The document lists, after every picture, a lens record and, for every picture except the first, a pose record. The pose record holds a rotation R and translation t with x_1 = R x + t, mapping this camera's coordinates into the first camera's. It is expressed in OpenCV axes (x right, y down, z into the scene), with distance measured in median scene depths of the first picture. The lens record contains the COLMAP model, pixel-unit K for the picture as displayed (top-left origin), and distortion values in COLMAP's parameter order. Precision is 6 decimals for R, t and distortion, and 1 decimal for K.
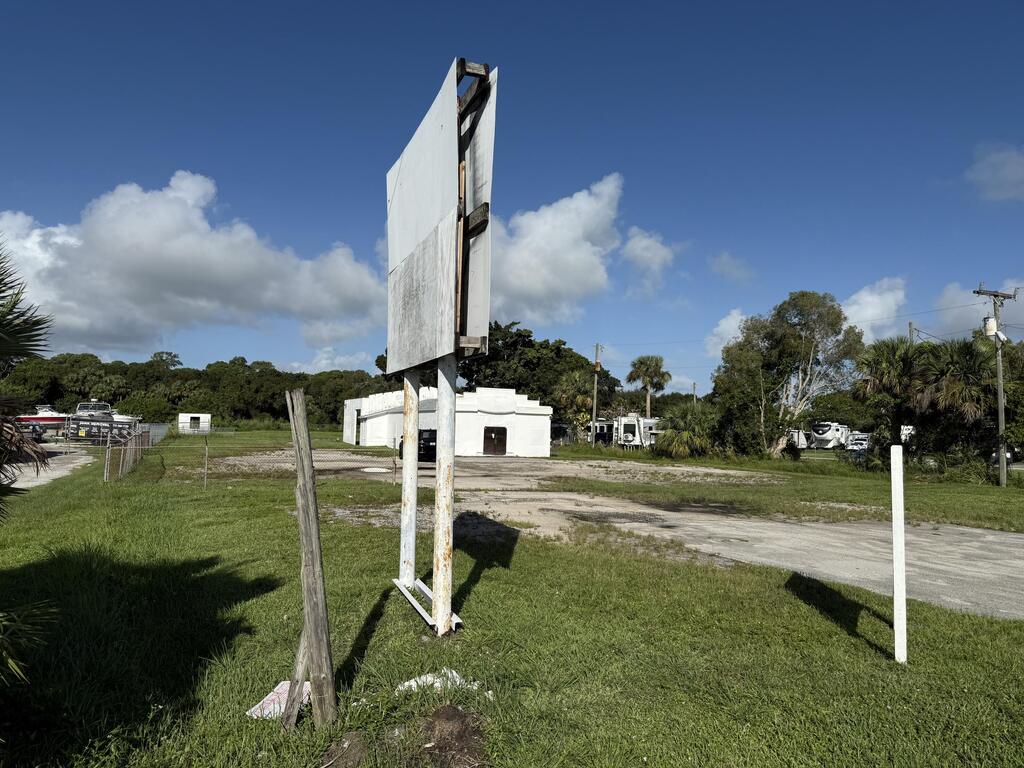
lens RADIAL K [[721.9, 0, 512.0], [0, 721.9, 384.0], [0, 0, 1]] dist [-0.000033, 0.000273]
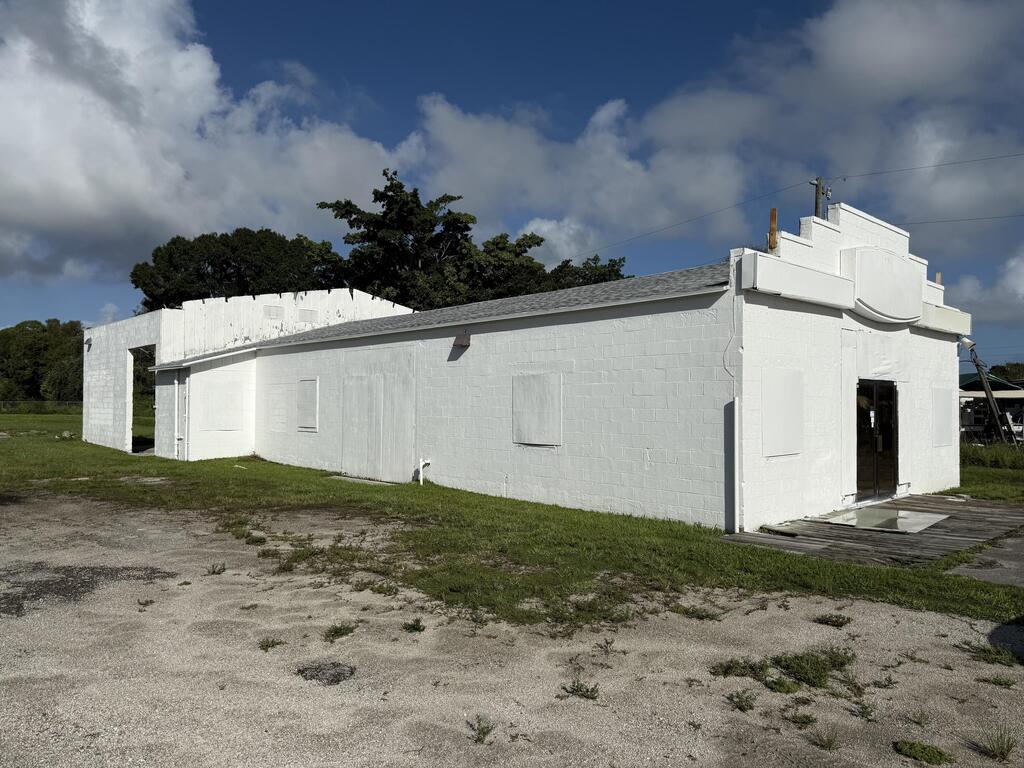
lens RADIAL K [[721.9, 0, 512.0], [0, 721.9, 384.0], [0, 0, 1]] dist [-0.000033, 0.000273]
pose [[0.938445, -0.007093, 0.345355, -0.169568], [-0.004682, 0.999436, 0.033250, 0.040963], [-0.345396, -0.032820, 0.937883, 0.630505]]
